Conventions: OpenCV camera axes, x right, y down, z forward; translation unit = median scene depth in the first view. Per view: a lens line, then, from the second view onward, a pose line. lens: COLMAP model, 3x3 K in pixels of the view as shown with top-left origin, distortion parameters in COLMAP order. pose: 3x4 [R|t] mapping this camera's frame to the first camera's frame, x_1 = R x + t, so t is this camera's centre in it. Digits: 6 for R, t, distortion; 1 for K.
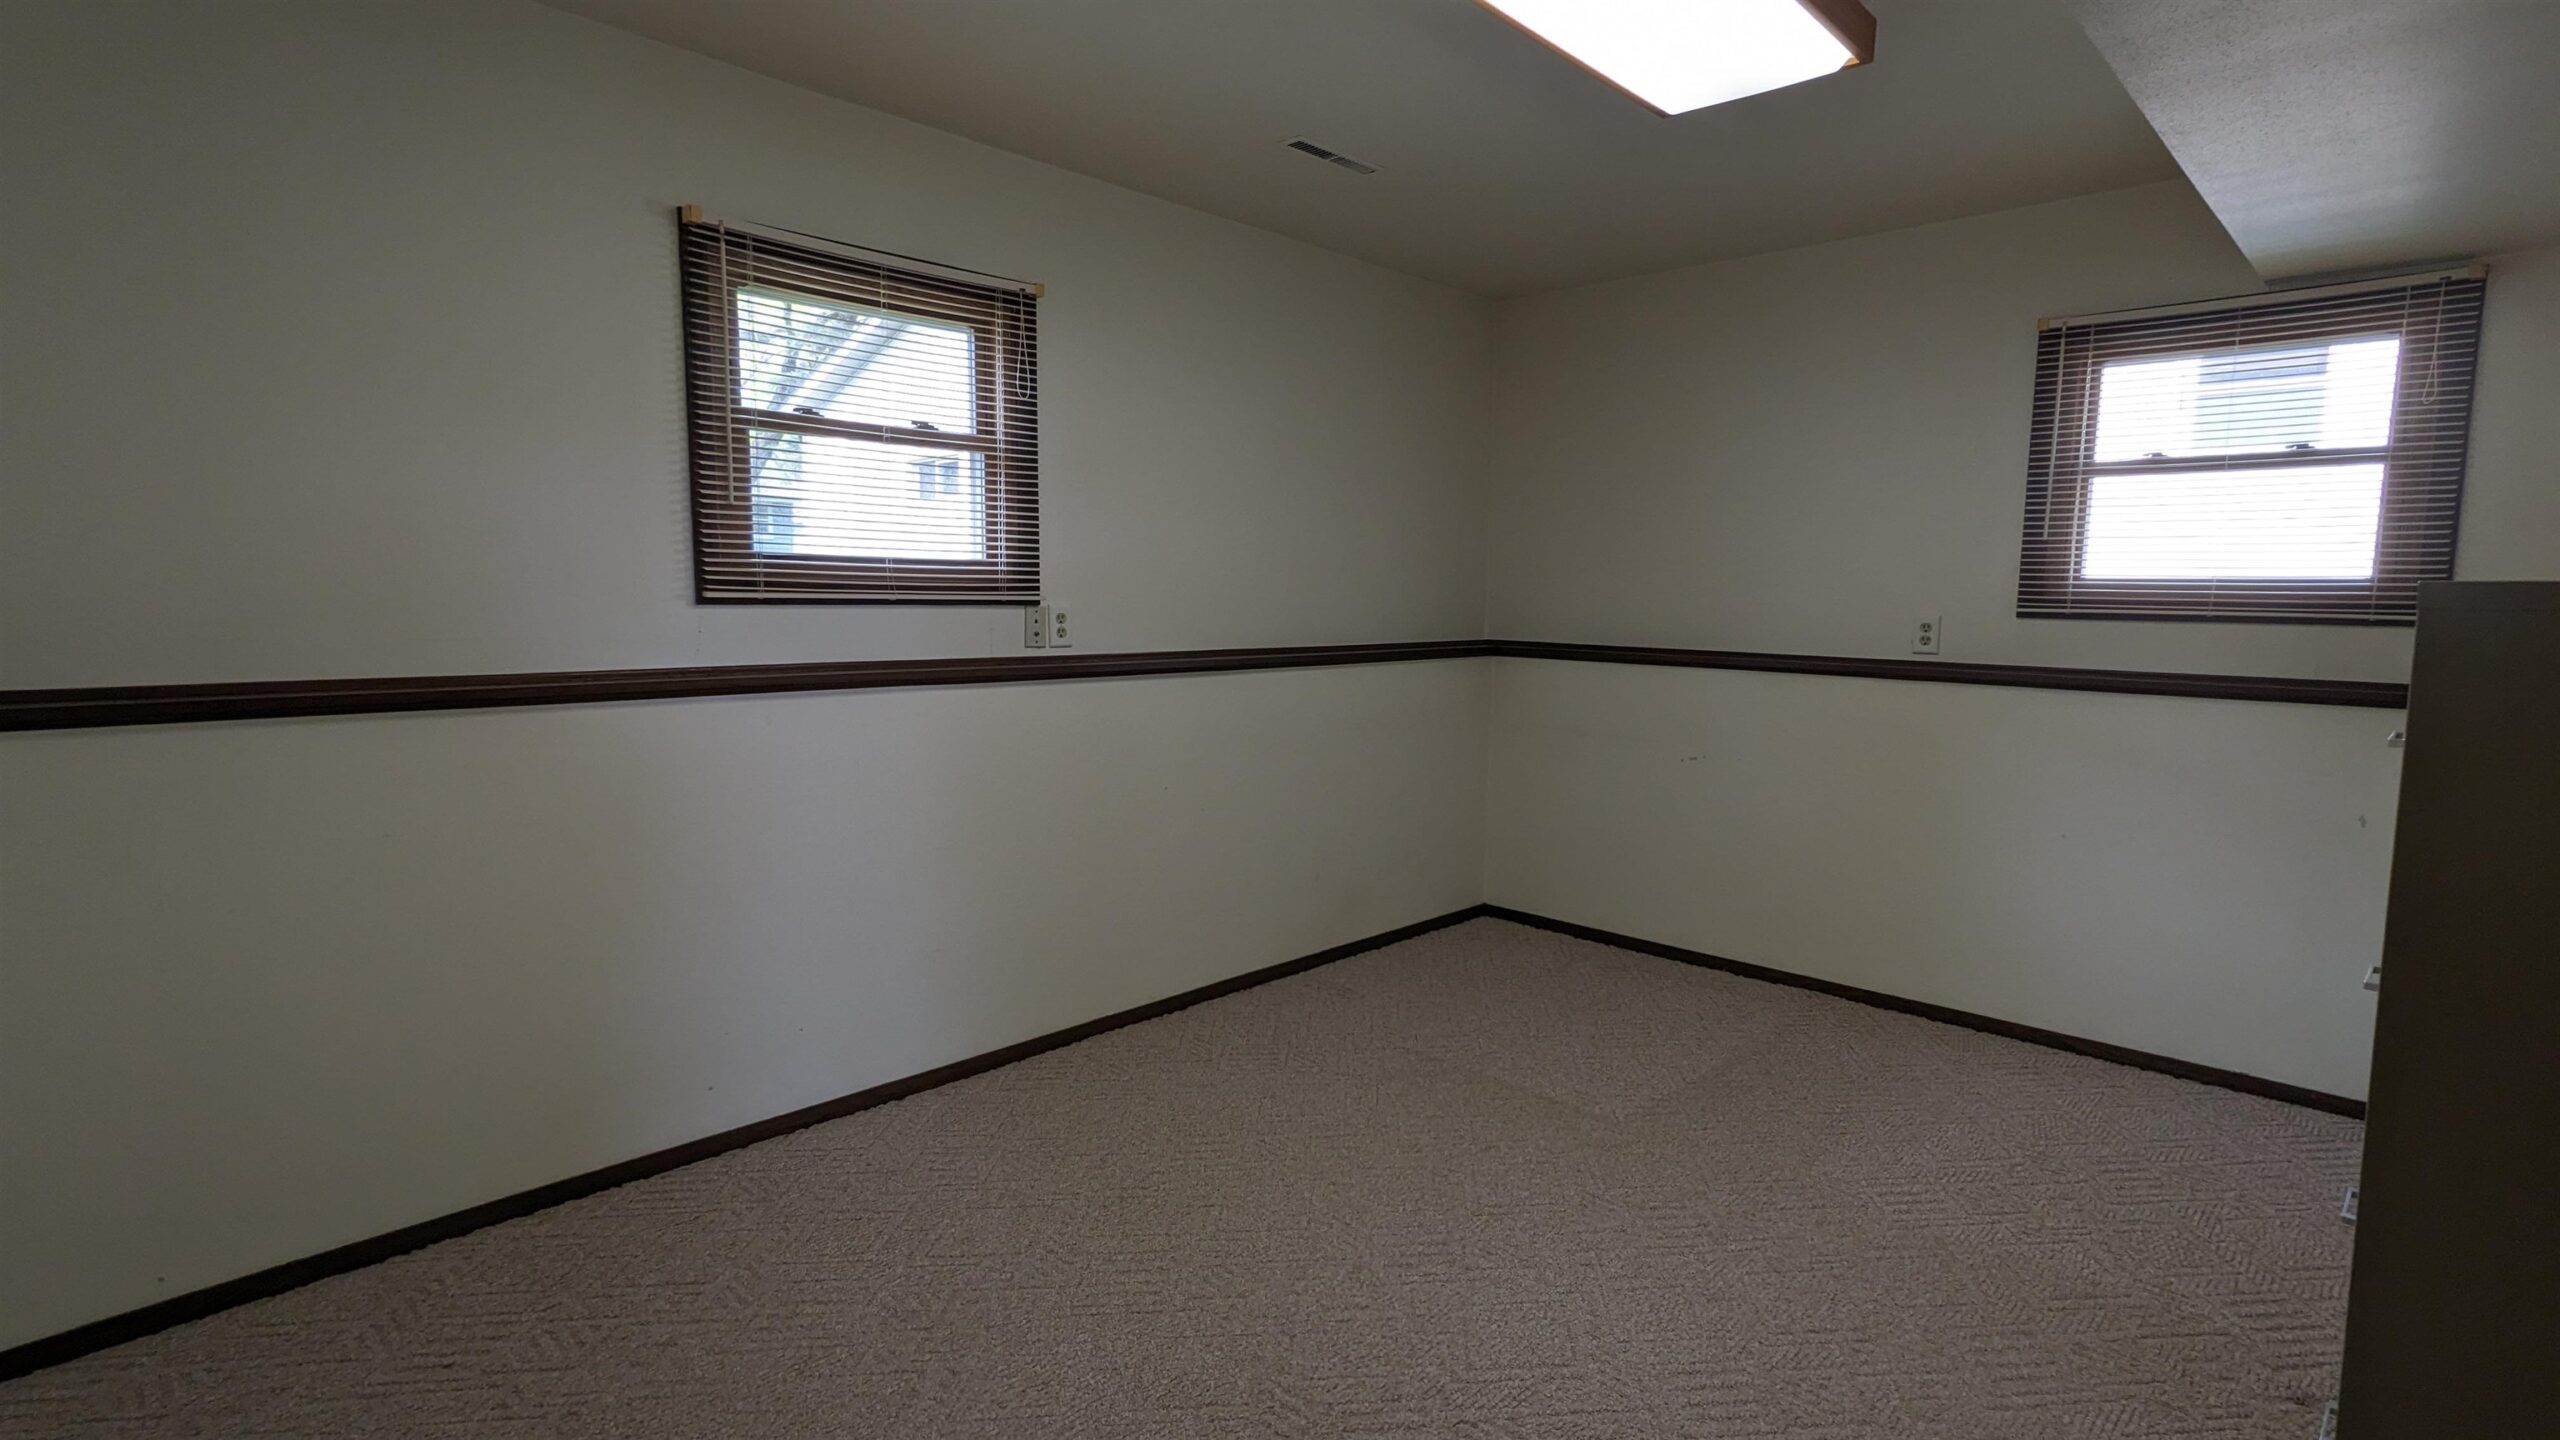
lens RADIAL K [[1245.6, 0, 1280.0], [0, 1245.6, 720.0], [0, 0, 1]] dist [0.032064, 0.000632]
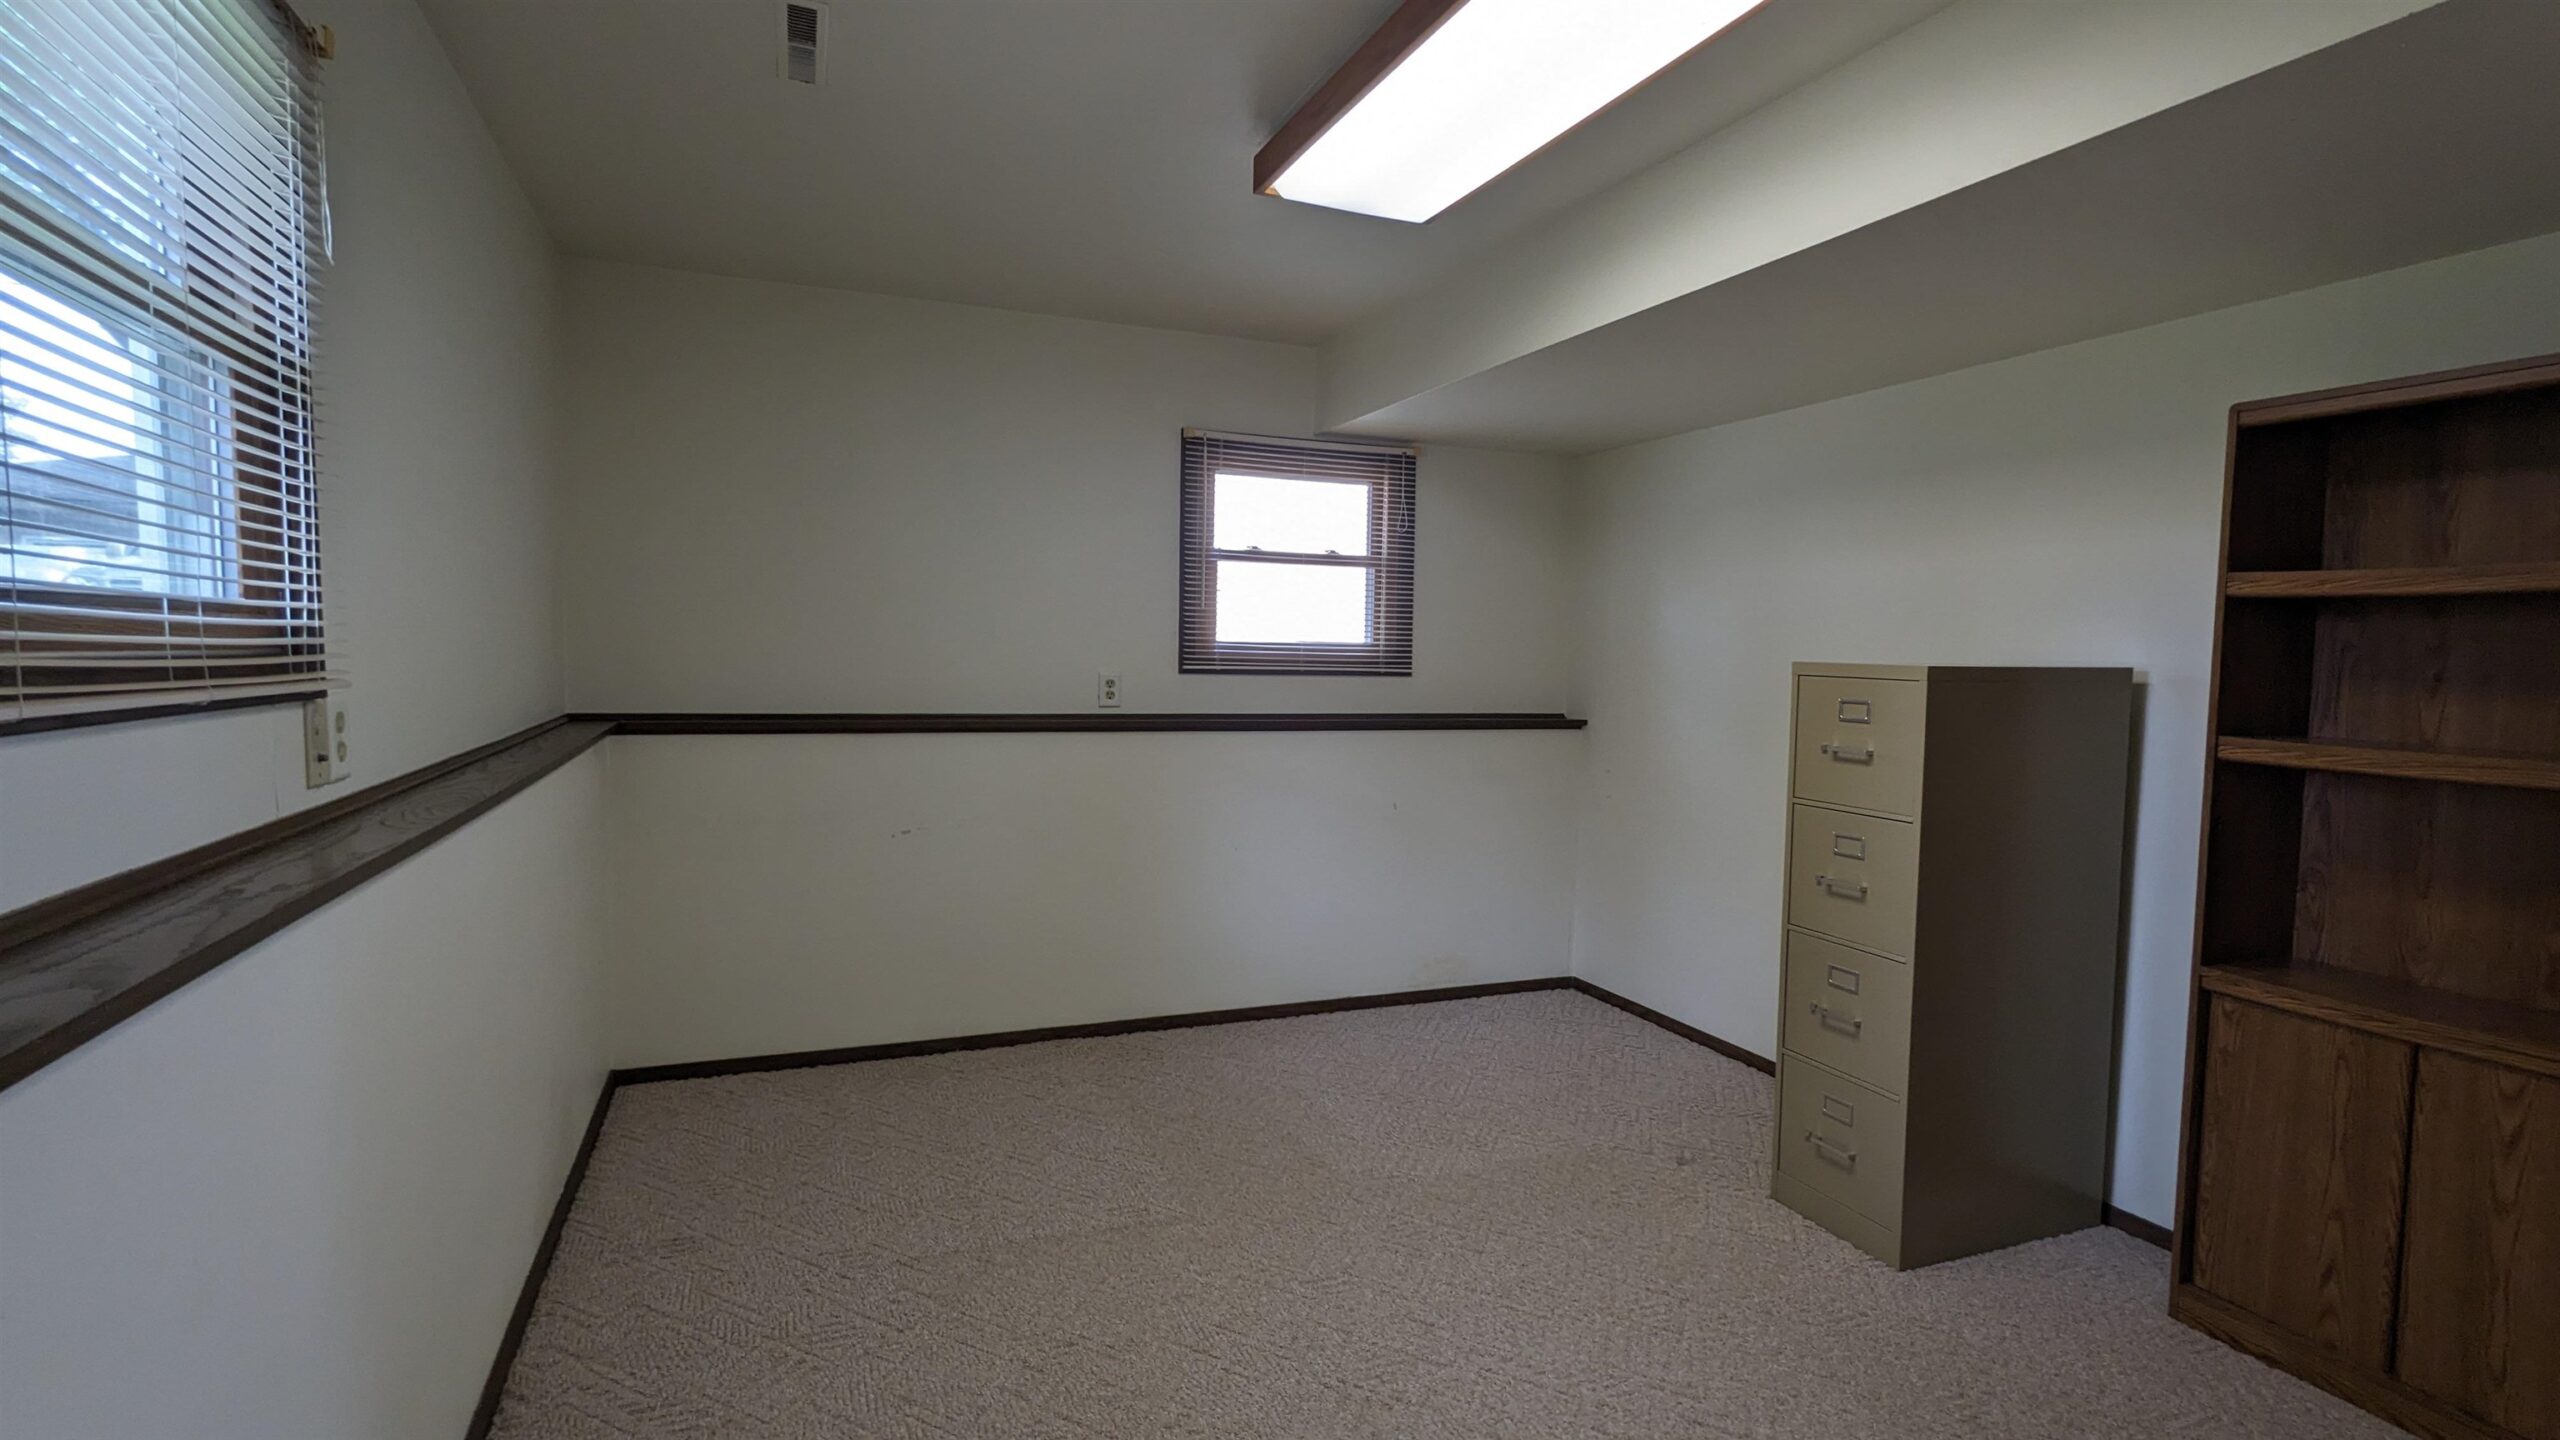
lens RADIAL K [[1245.6, 0, 1280.0], [0, 1245.6, 720.0], [0, 0, 1]] dist [0.032064, 0.000632]
pose [[0.413890, -0.058675, 0.908434, -0.461375], [0.088799, 0.995764, 0.023858, -0.058796], [-0.905986, 0.070793, 0.417347, 0.438090]]
